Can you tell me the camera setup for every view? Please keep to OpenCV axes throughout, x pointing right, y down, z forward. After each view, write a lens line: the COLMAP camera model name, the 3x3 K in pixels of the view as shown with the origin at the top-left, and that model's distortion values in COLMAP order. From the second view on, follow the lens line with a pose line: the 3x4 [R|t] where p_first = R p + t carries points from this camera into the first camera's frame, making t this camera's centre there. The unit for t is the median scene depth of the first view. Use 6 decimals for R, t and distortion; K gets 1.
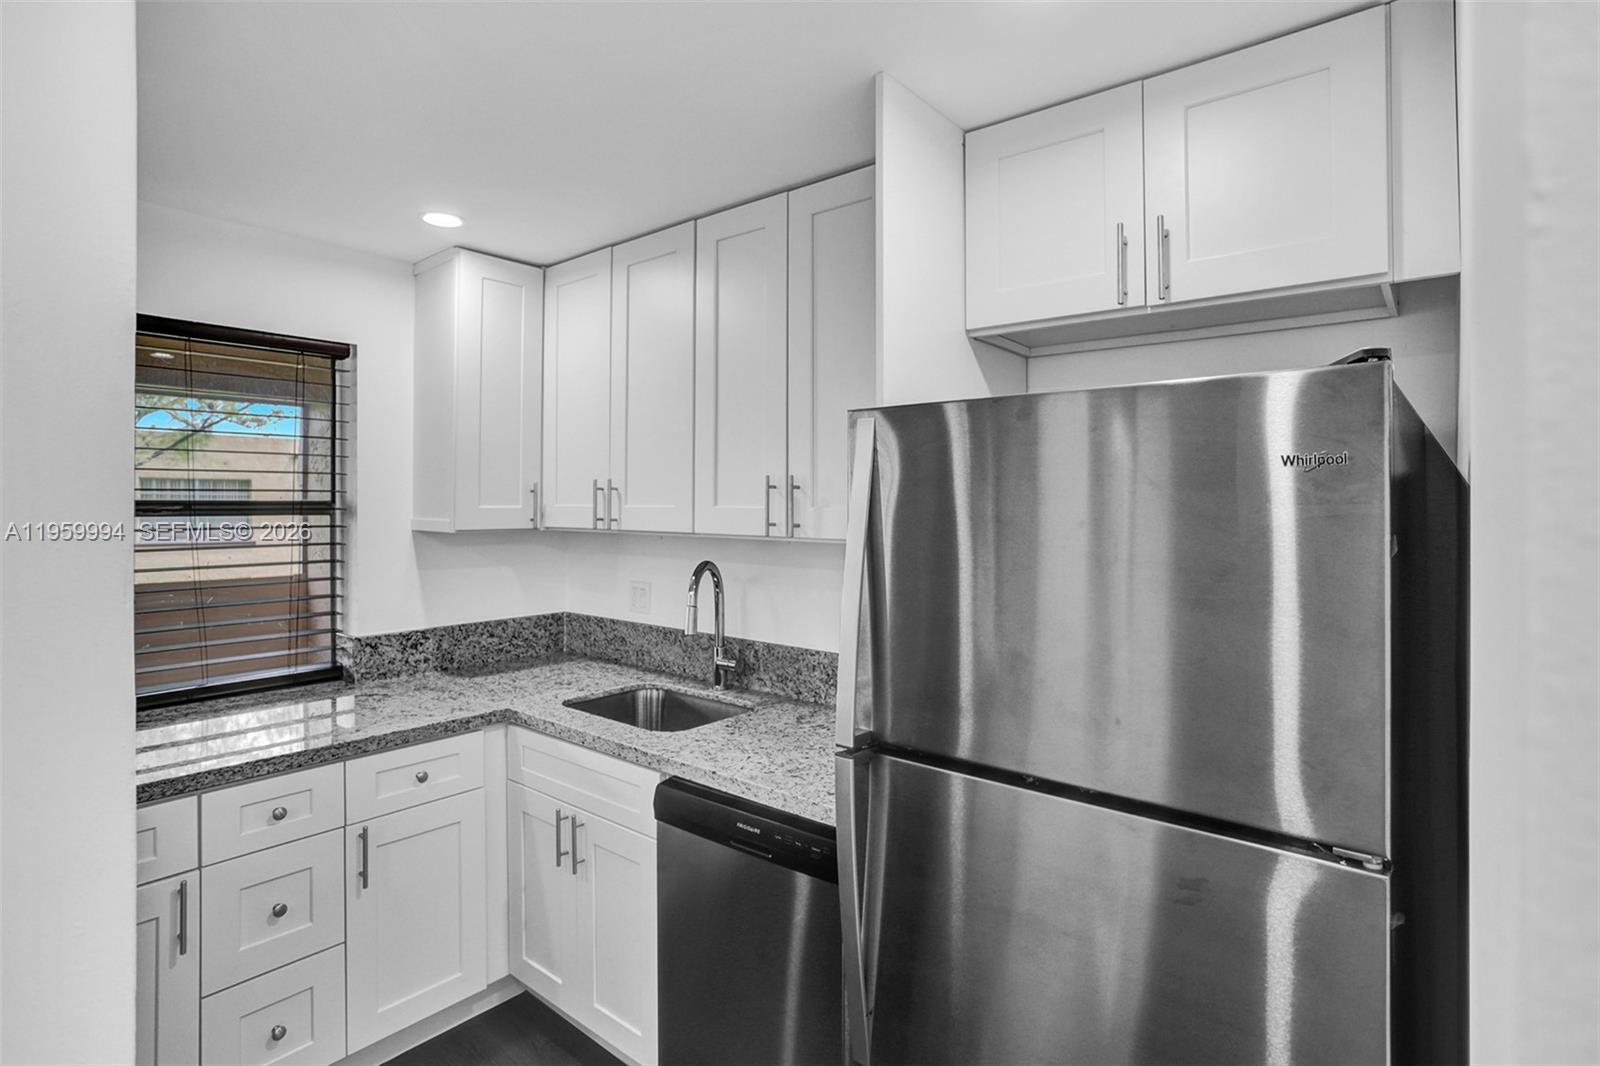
lens RADIAL K [[816.9, 0, 796.0], [0, 816.9, 499.1], [0, 0, 1]] dist [-0.001146, 0.000178]
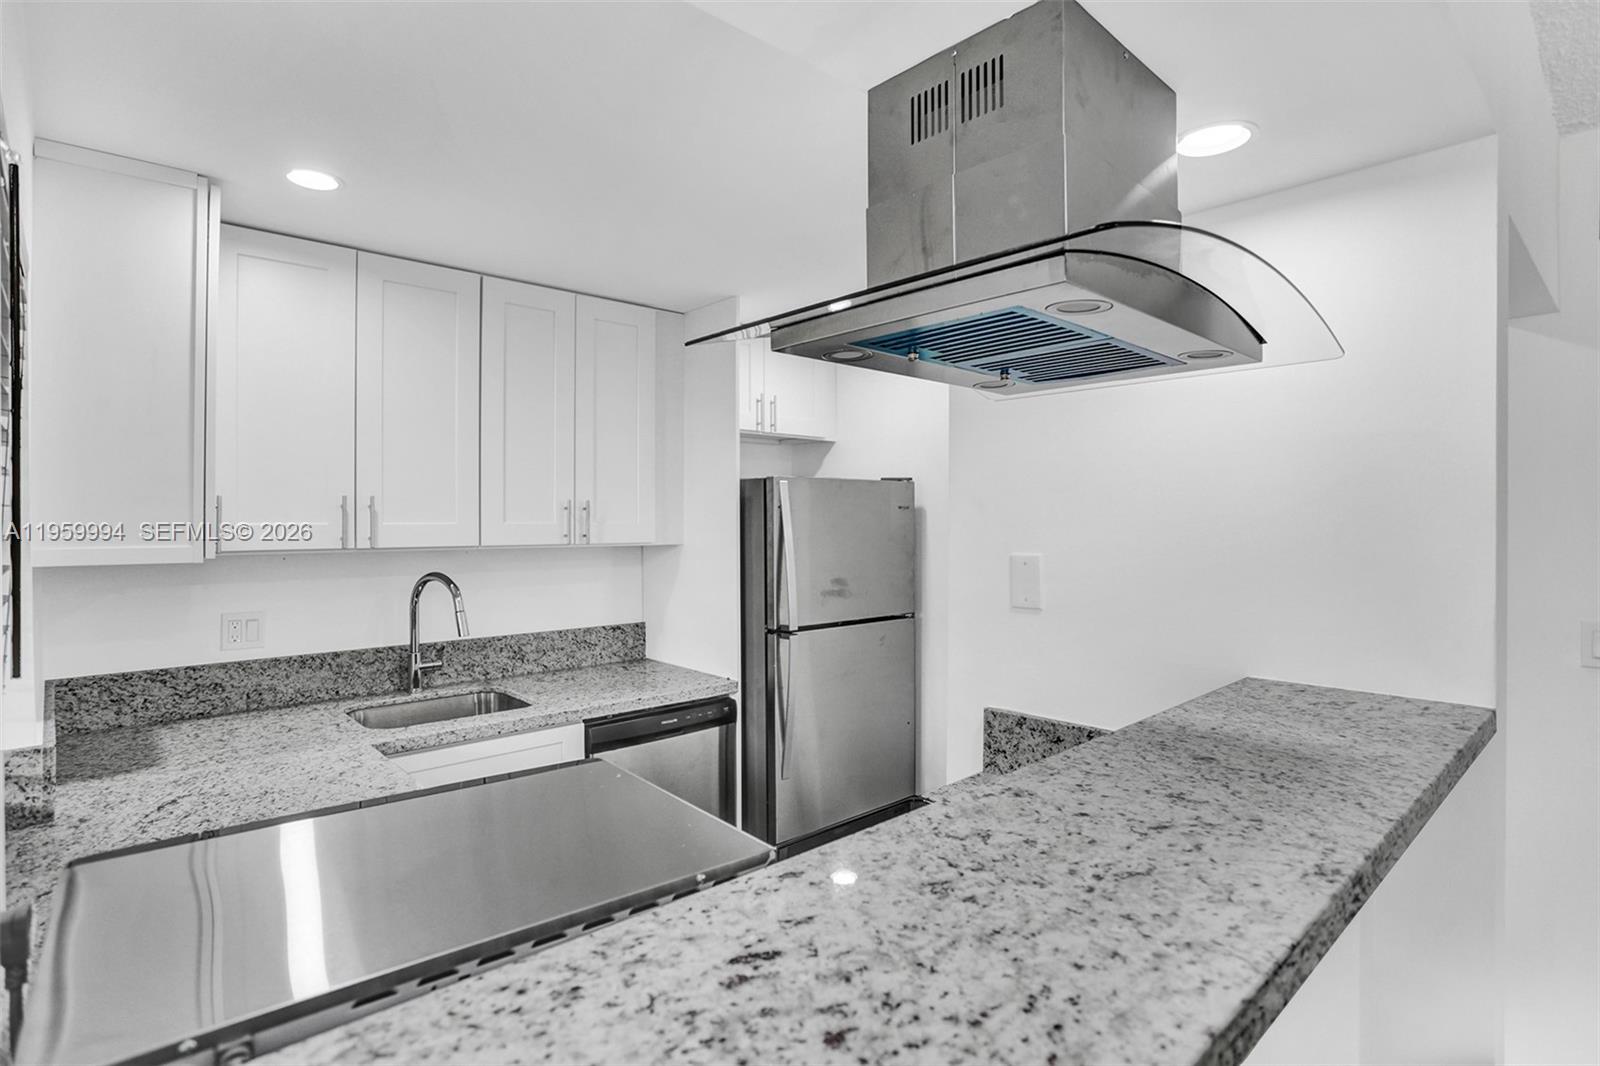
lens RADIAL K [[816.9, 0, 796.0], [0, 816.9, 499.1], [0, 0, 1]] dist [-0.001146, 0.000178]
pose [[0.150873, 0.011159, 0.988490, -1.028346], [-0.005731, 0.999929, -0.010414, -0.014727], [-0.988537, -0.004094, 0.150926, 0.315486]]
